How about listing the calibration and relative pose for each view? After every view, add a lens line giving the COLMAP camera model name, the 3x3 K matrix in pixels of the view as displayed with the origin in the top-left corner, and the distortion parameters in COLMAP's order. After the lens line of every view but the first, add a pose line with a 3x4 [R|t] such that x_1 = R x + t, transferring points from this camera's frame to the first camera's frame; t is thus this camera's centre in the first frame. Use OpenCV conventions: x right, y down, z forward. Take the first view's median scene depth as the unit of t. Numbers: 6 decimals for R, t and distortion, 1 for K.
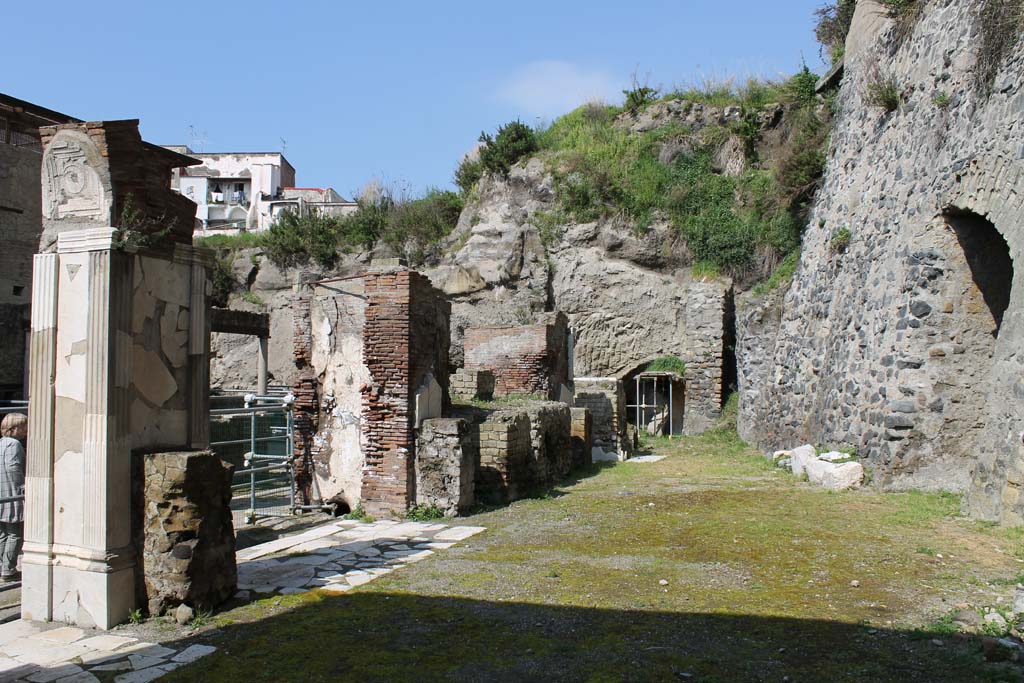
lens RADIAL K [[863.8, 0, 512.0], [0, 863.8, 341.5], [0, 0, 1]] dist [-0.105949, 0.001706]
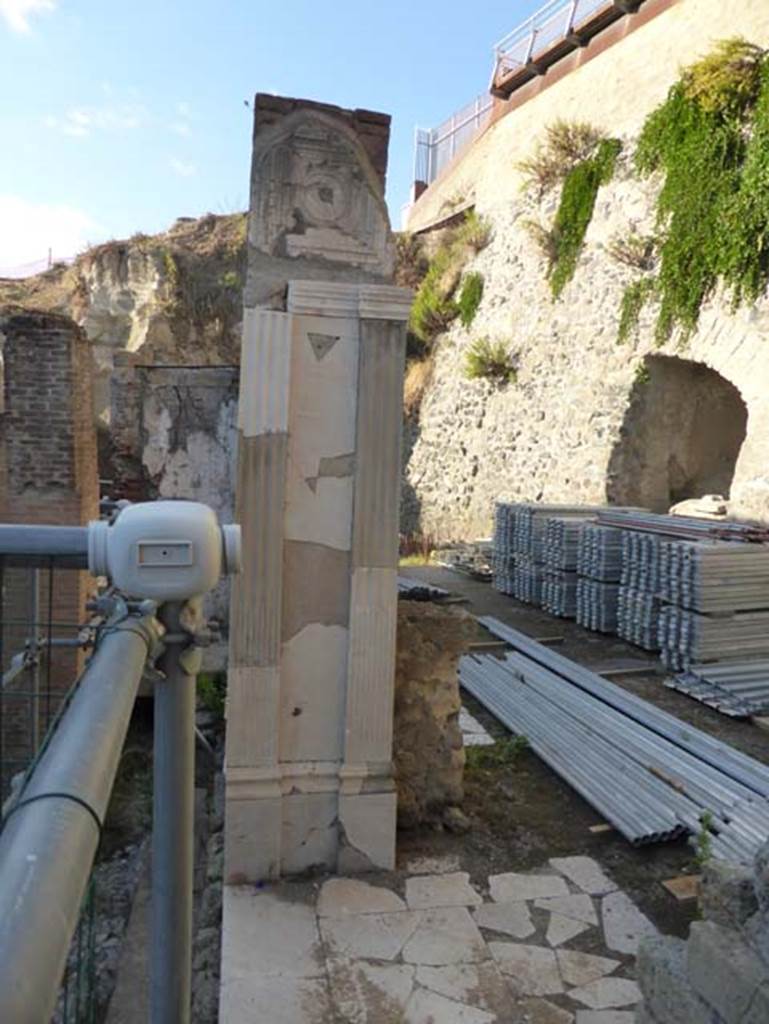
lens RADIAL K [[737.8, 0, 384.5], [0, 737.8, 512.0], [0, 0, 1]] dist [-0.067452, 0.084324]
pose [[0.858167, -0.005533, 0.513341, -0.762347], [-0.050887, 0.994100, 0.095785, -0.013971], [-0.510843, -0.108322, 0.852823, 0.478352]]
